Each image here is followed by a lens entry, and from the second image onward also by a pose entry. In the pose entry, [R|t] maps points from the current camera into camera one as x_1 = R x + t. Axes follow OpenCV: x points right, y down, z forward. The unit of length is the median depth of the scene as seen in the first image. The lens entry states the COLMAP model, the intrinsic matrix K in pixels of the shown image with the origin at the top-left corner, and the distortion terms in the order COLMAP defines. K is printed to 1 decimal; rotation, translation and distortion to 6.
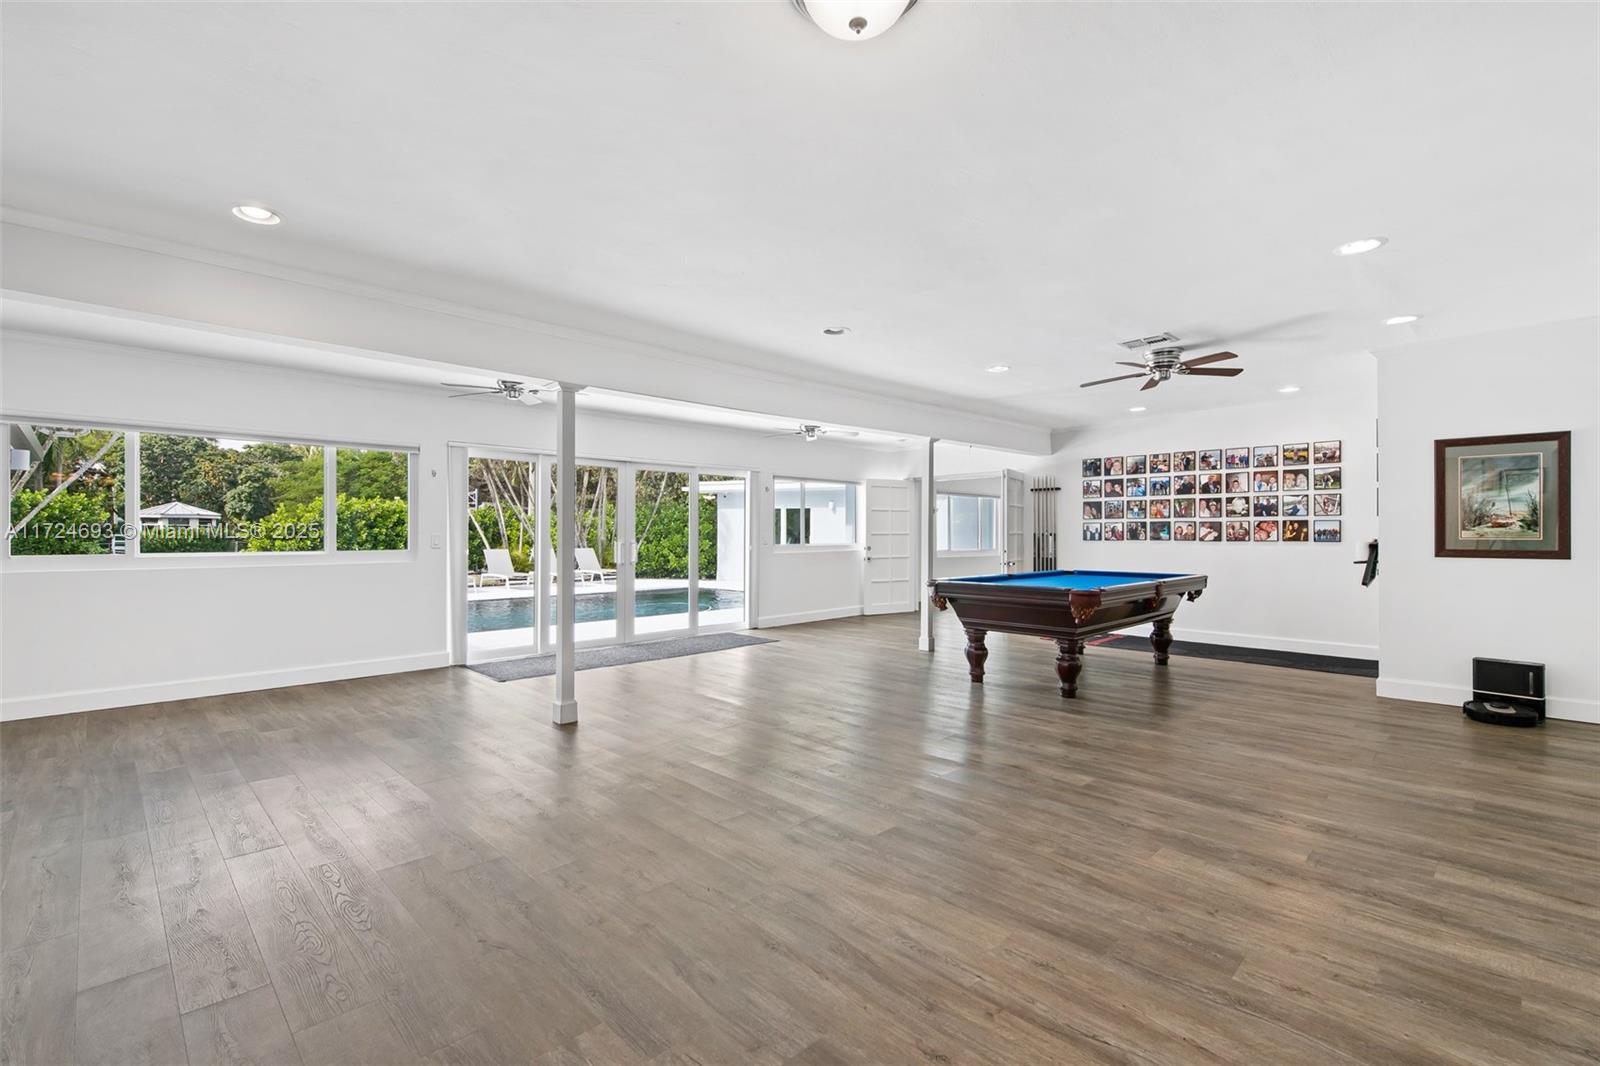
lens RADIAL K [[708.2, 0, 797.6], [0, 708.2, 528.1], [0, 0, 1]] dist [-0.007532, -0.000336]
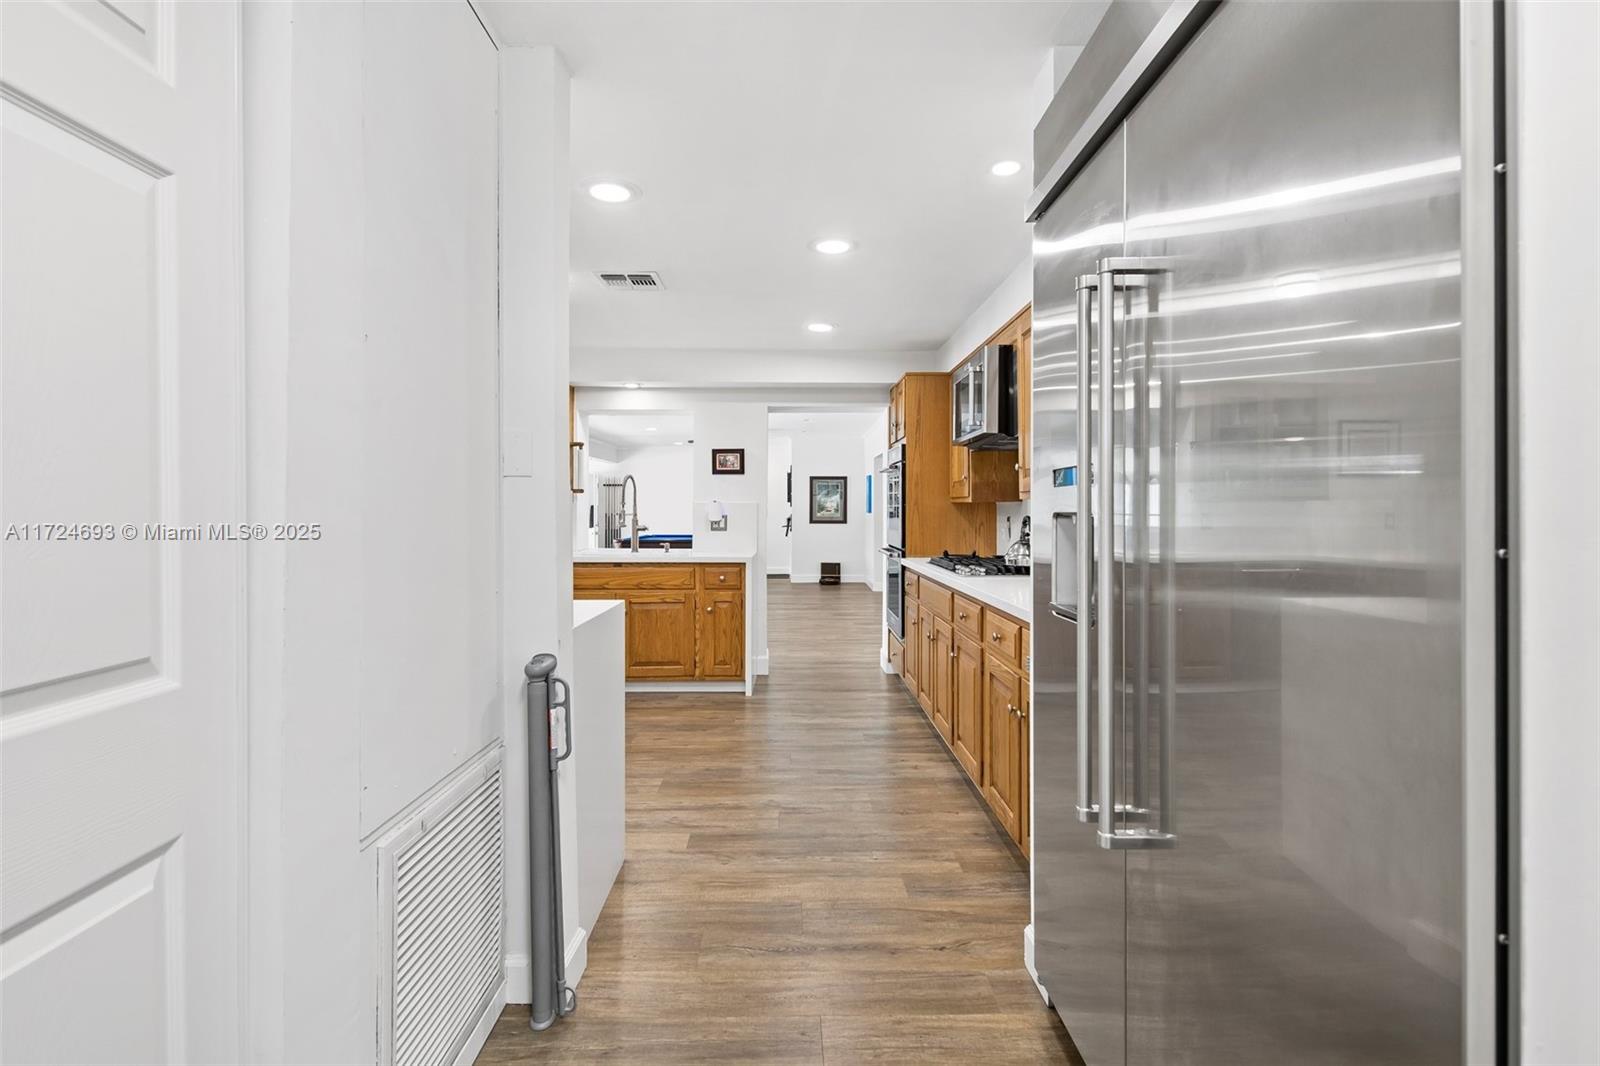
lens RADIAL K [[745.7, 0, 797.9], [0, 745.7, 521.4], [0, 0, 1]] dist [0.002790, 0.000342]
pose [[0.690132, -0.008348, 0.723636, -0.689897], [-0.006141, 0.999830, 0.017391, -0.007940], [-0.723658, -0.016446, 0.689963, -0.527819]]
